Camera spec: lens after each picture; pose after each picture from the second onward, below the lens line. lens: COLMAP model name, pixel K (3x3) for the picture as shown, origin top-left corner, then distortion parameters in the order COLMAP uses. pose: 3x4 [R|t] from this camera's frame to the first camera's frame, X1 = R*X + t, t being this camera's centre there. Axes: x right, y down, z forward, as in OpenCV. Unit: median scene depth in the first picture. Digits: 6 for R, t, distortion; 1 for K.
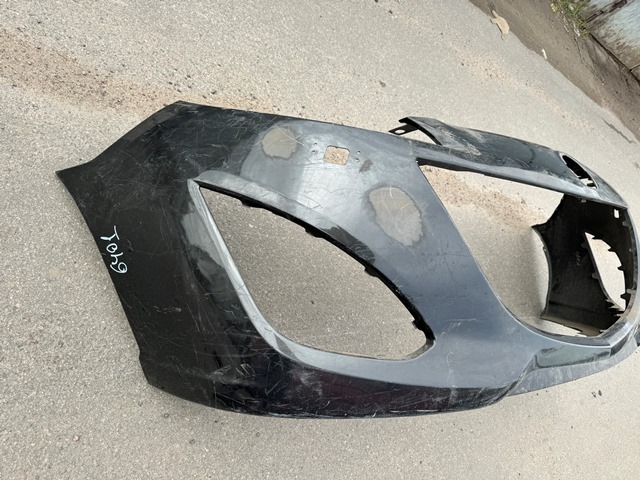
lens RADIAL K [[465.6, 0, 319.5], [0, 465.6, 242.1], [0, 0, 1]] dist [0.004768, -0.019970]
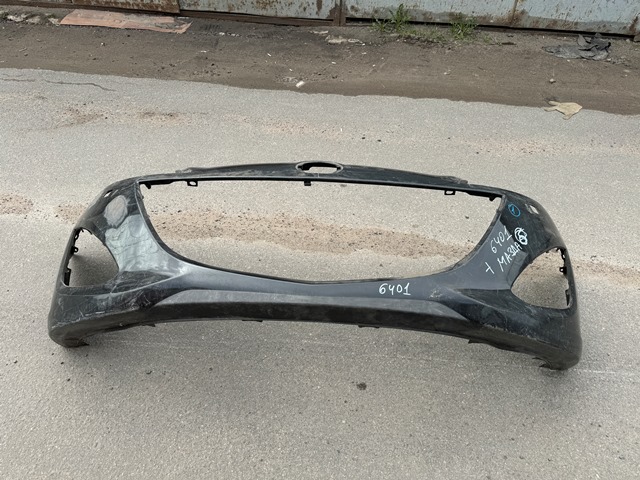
lens RADIAL K [[451.2, 0, 312.2], [0, 451.2, 229.4], [0, 0, 1]] dist [0.007787, -0.022801]
pose [[0.752298, -0.298287, -0.587429, 1.530608], [-0.019909, 0.880934, -0.472821, 0.721728], [0.658522, 0.367397, 0.656786, 0.332250]]
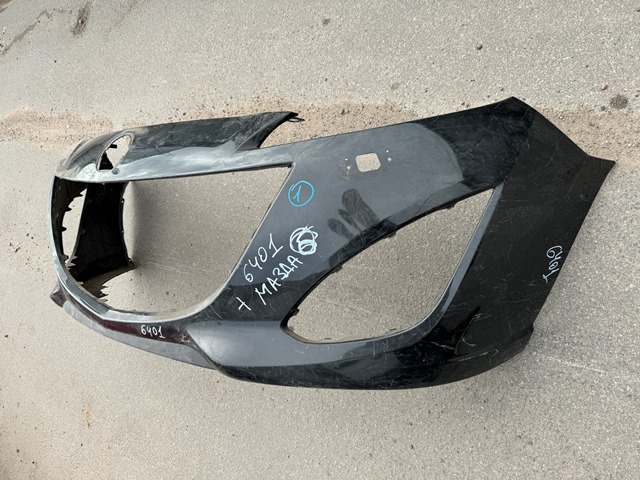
lens RADIAL K [[465.6, 0, 304.9], [0, 465.6, 241.3], [0, 0, 1]] dist [0.004768, -0.019970]
pose [[0.133411, 0.126068, -0.983010, 2.117586], [0.063352, 0.988763, 0.135403, -0.091534], [0.989034, -0.080340, 0.123926, 1.624319]]
